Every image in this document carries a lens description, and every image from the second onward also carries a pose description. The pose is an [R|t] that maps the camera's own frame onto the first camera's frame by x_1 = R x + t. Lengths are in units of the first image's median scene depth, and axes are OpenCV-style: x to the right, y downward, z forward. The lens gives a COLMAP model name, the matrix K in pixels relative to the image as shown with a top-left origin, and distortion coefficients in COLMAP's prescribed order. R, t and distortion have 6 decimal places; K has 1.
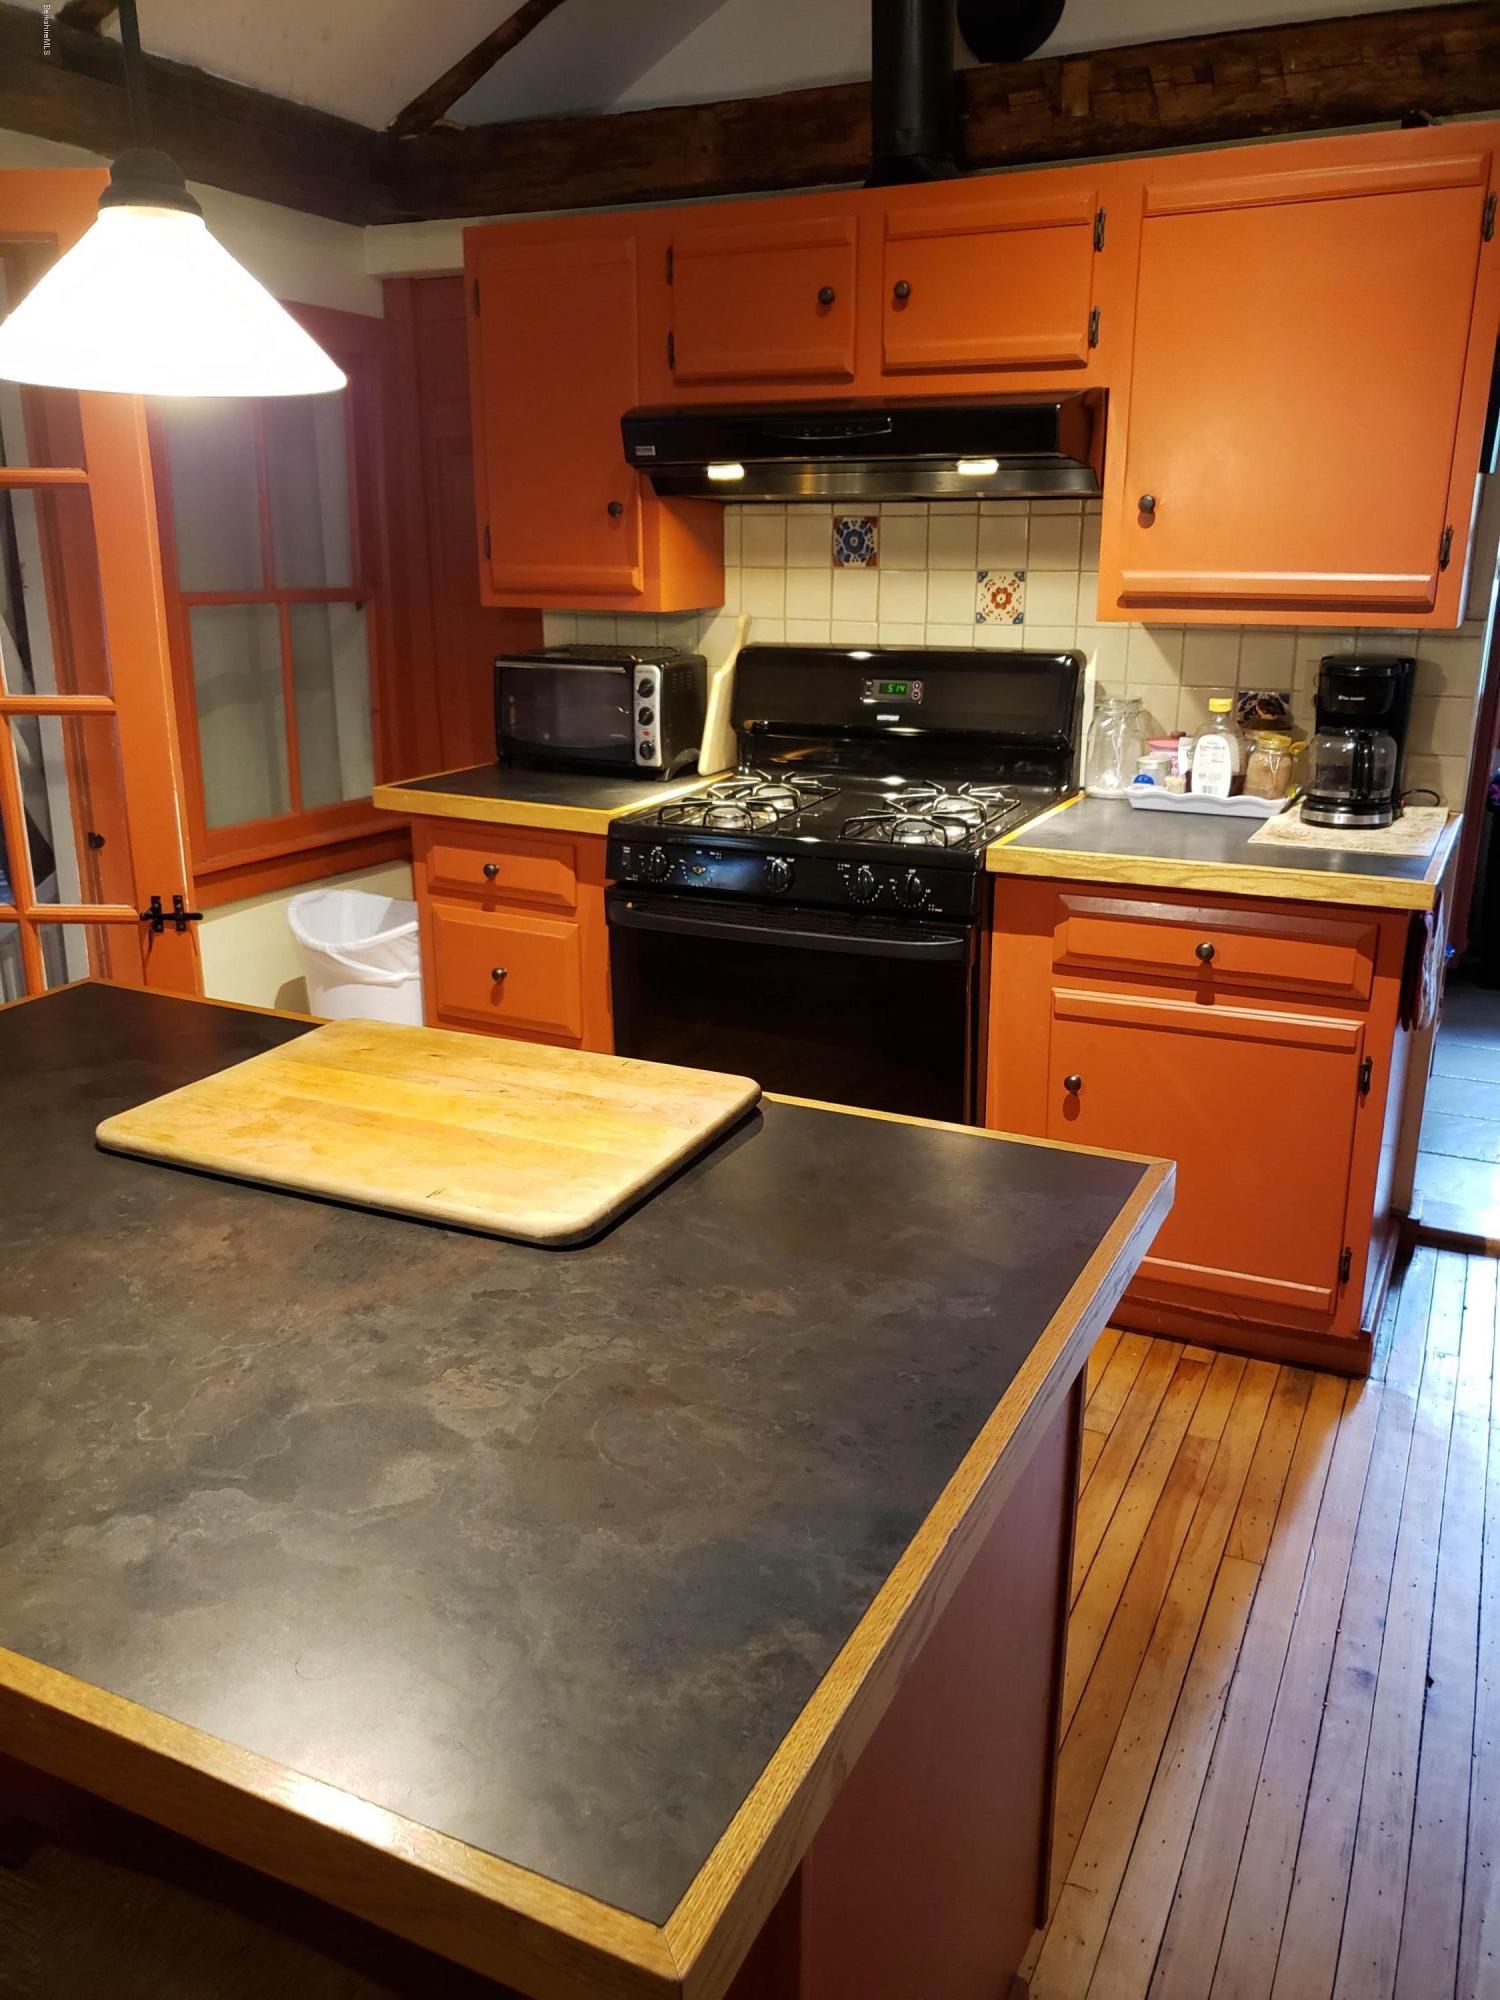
lens RADIAL K [[1571.3, 0, 742.2], [0, 1571.3, 1007.6], [0, 0, 1]] dist [-0.001629, 0.000788]
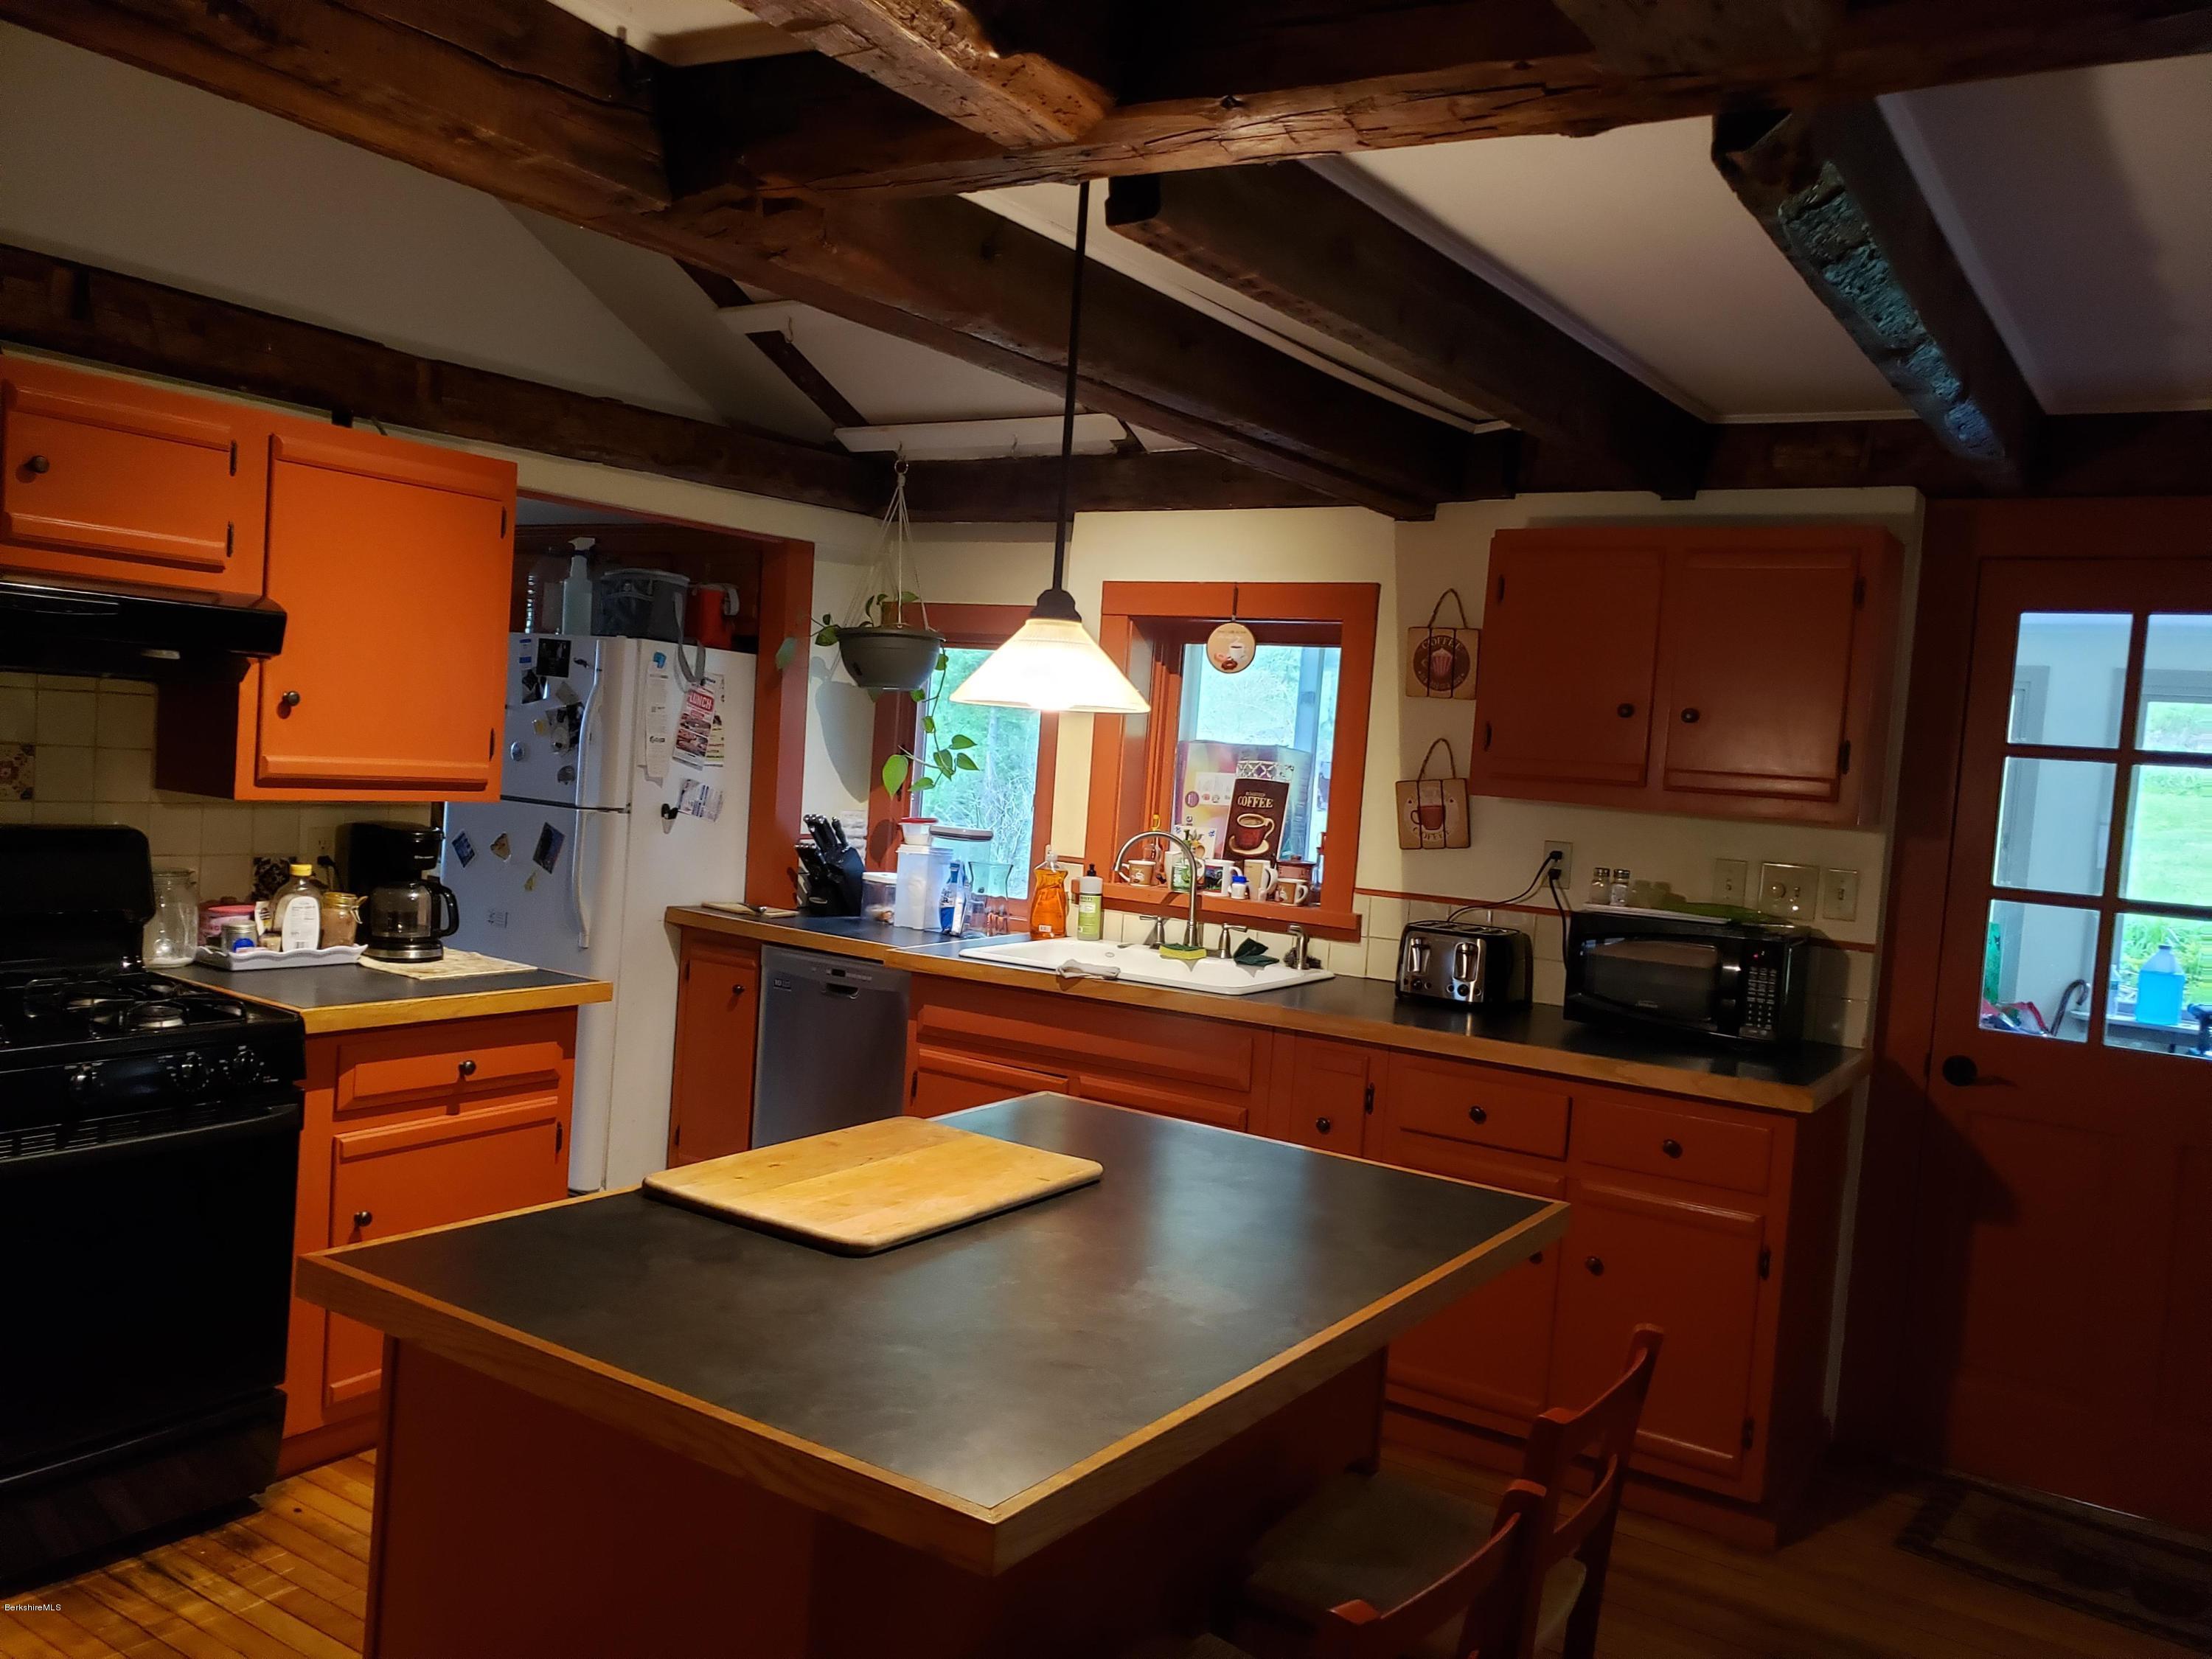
lens RADIAL K [[1737.8, 0, 1097.5], [0, 1737.8, 831.5], [0, 0, 1]] dist [-0.001629, 0.000788]
pose [[0.112574, -0.033692, 0.993072, -0.908863], [0.224359, 0.974477, 0.007628, -0.106716], [-0.967983, 0.221946, 0.117259, 0.315690]]
